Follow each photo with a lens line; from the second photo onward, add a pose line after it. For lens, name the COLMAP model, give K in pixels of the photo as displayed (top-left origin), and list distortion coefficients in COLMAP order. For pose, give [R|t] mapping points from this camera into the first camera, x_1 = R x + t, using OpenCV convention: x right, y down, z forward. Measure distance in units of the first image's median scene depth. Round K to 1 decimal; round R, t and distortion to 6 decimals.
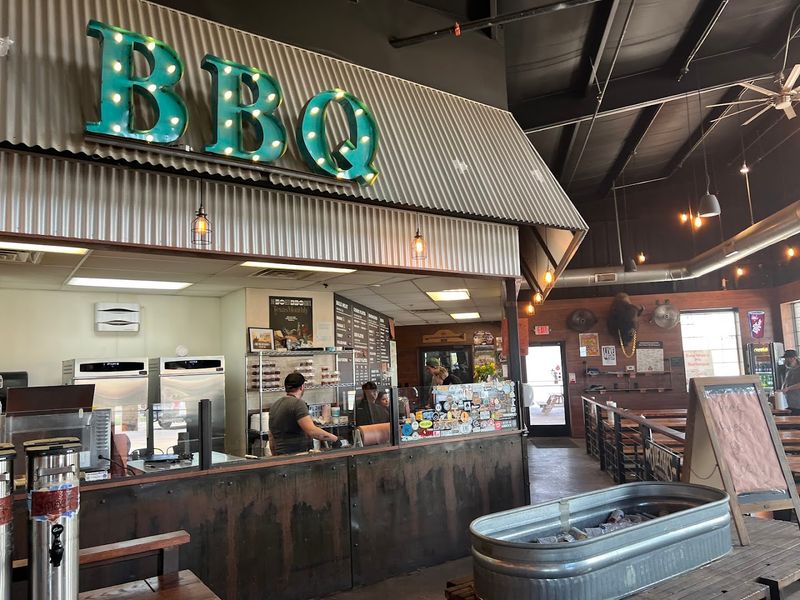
lens RADIAL K [[593.2, 0, 400.0], [0, 593.2, 300.0], [0, 0, 1]] dist [-0.002834, -0.001476]
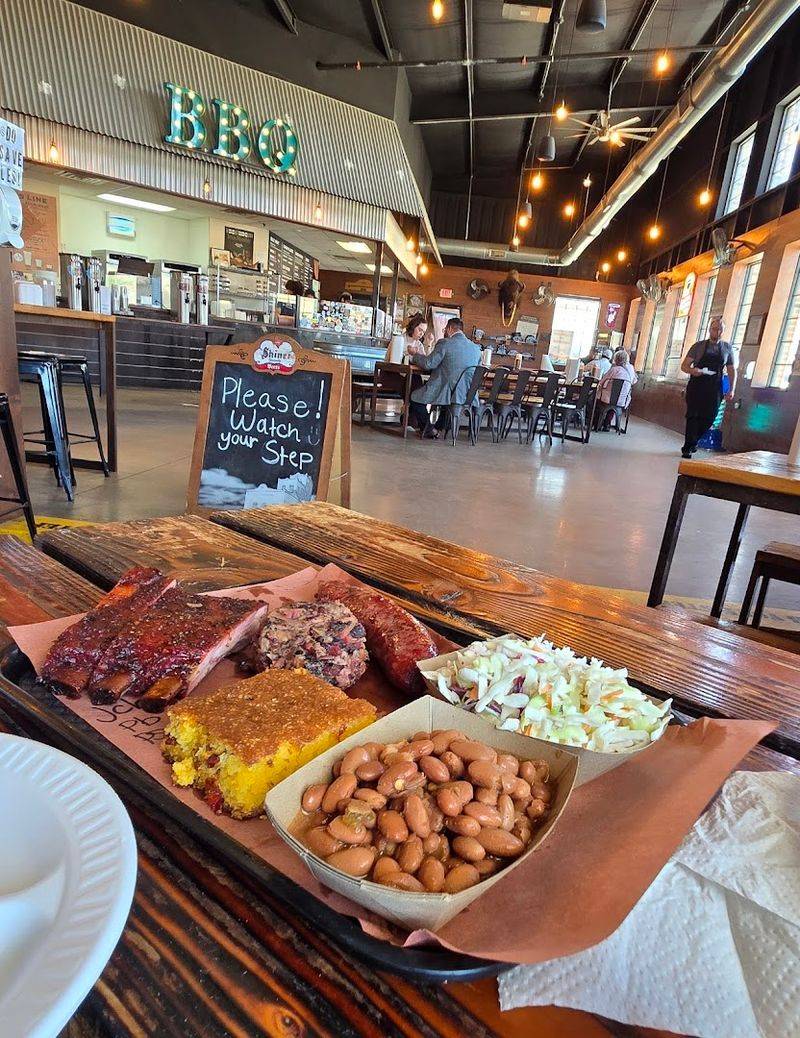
lens RADIAL K [[581.4, 0, 386.4], [0, 581.4, 520.0], [0, 0, 1]] dist [-0.000432, -0.000509]
pose [[0.985587, 0.110974, 0.127683, 0.117259], [-0.154529, 0.897725, 0.412566, -0.014035], [-0.068840, -0.426351, 0.901935, -1.047539]]
